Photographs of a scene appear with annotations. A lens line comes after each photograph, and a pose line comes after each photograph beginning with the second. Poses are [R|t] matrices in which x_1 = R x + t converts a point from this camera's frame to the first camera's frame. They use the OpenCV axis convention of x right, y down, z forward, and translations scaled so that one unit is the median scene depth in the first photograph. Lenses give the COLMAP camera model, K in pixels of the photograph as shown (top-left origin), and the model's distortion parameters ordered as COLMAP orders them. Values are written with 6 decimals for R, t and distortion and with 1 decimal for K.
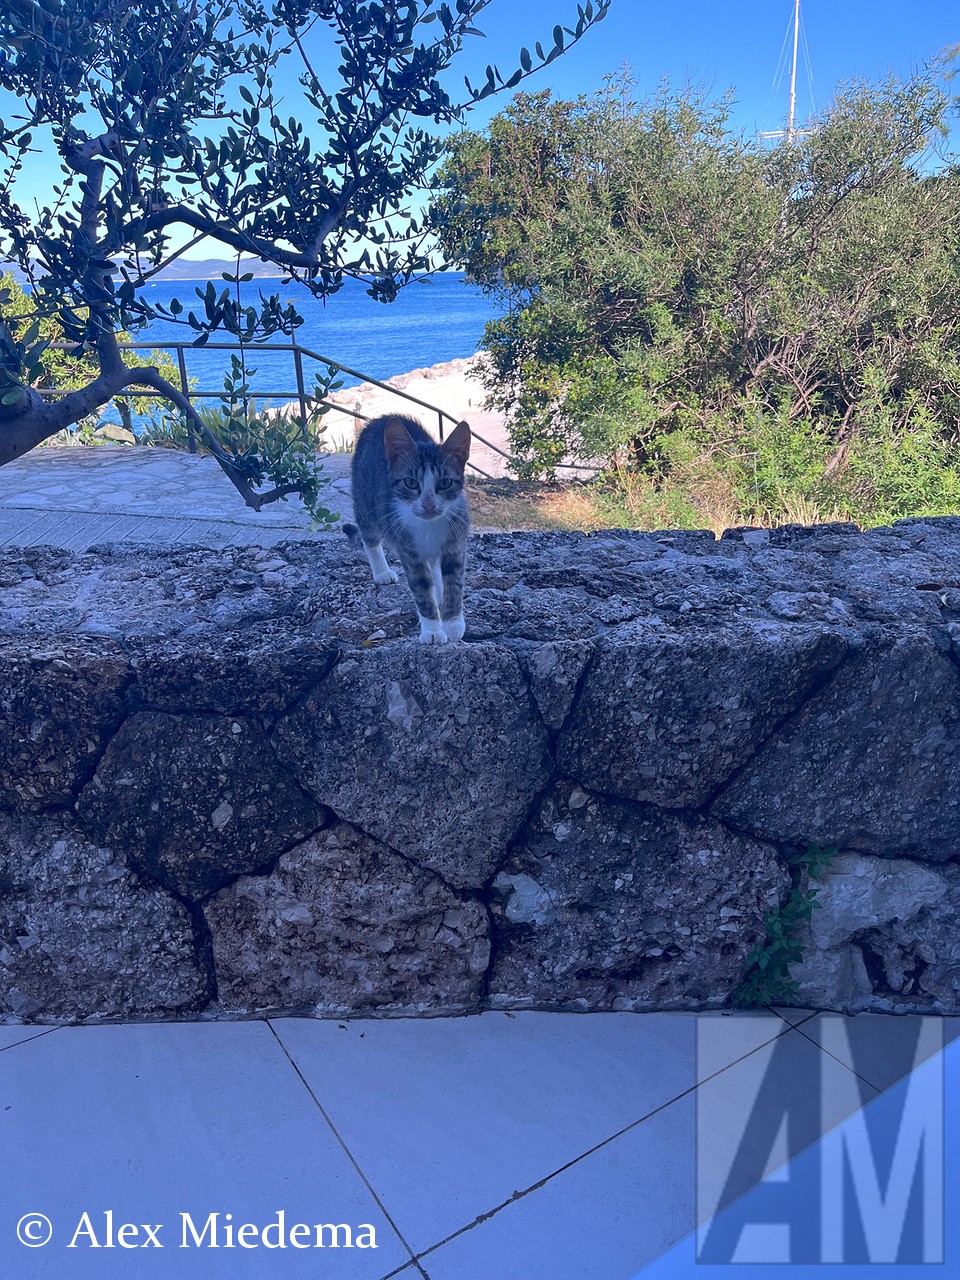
lens RADIAL K [[967.9, 0, 479.2], [0, 967.9, 636.8], [0, 0, 1]] dist [0.015768, 0.000434]
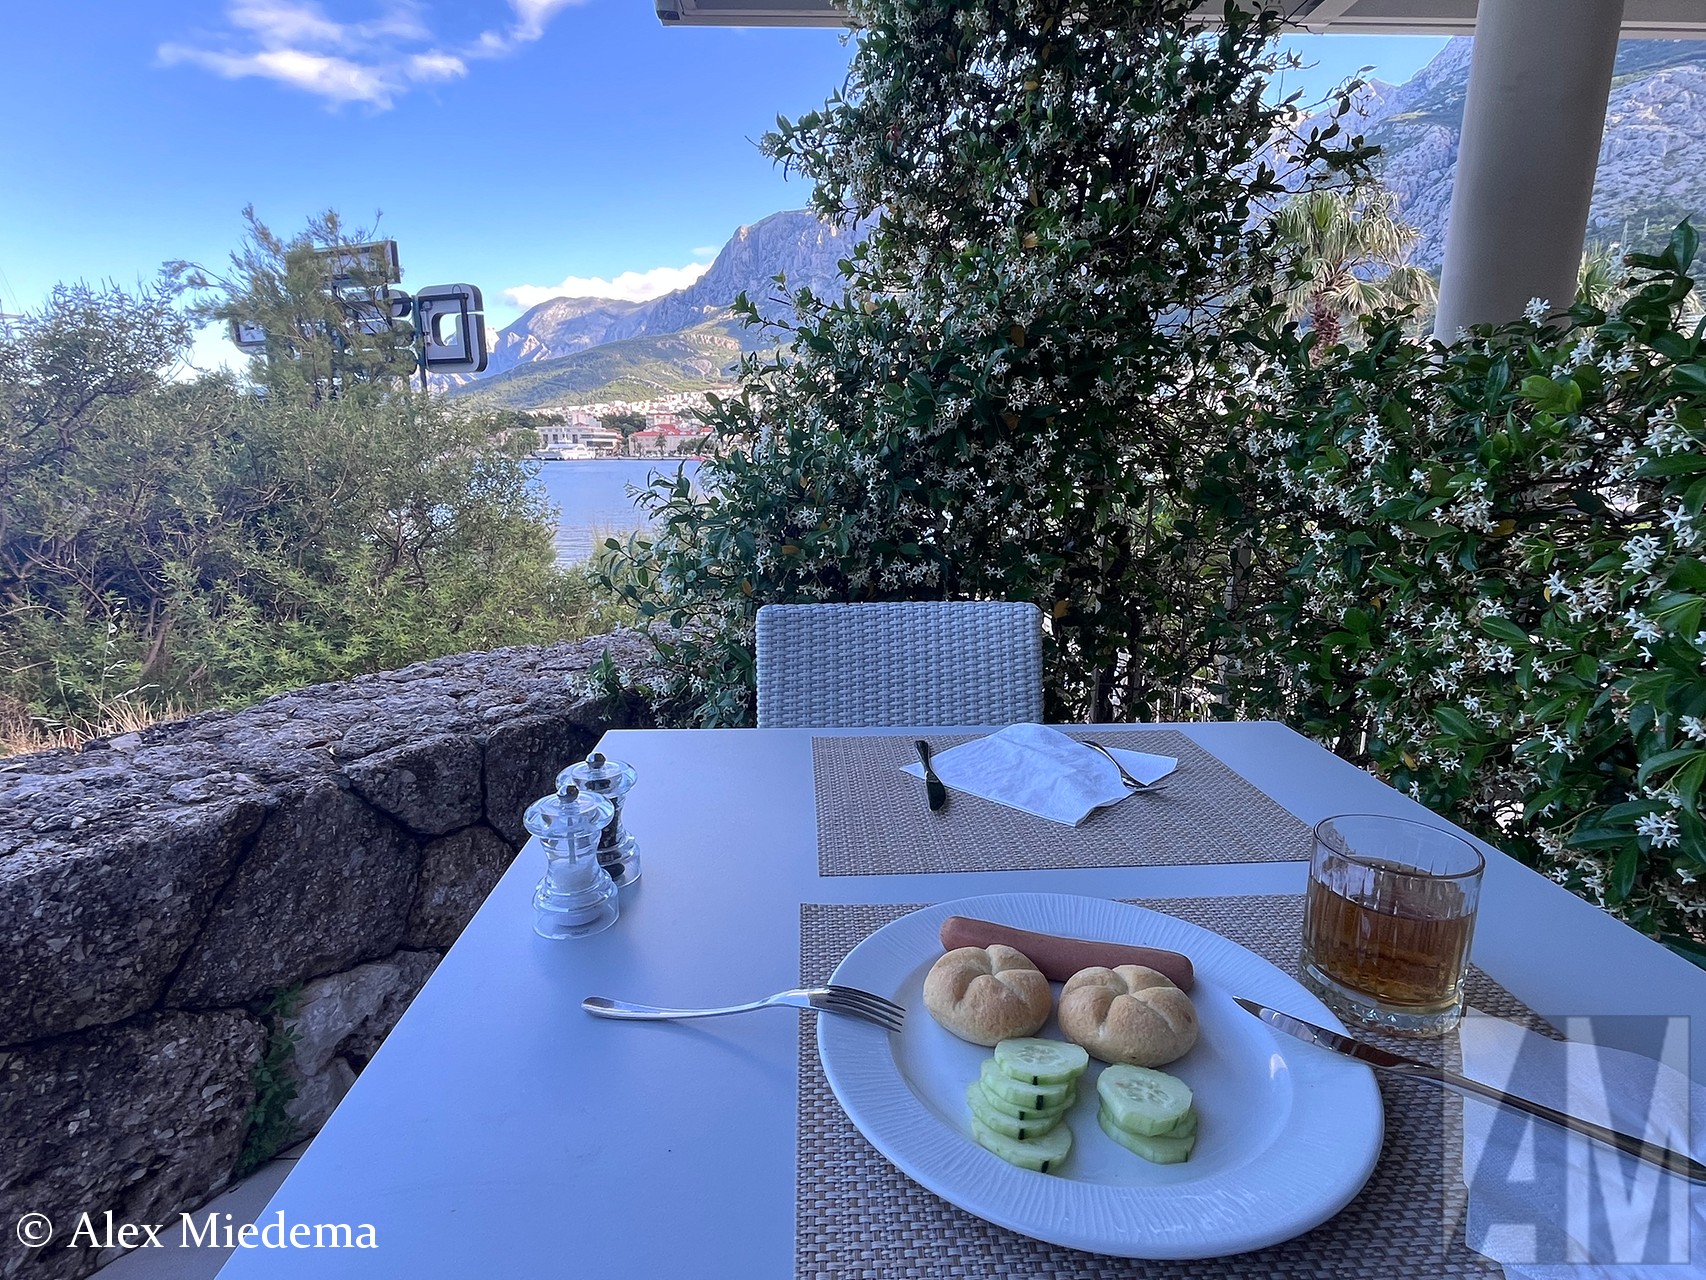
lens RADIAL K [[899.8, 0, 847.5], [0, 899.8, 642.2], [0, 0, 1]] dist [0.001974, -0.000493]
pose [[0.512864, -0.148806, 0.845474, -0.145251], [0.282821, 0.959169, -0.002742, 0.019075], [-0.810545, 0.240524, 0.534009, -0.194669]]
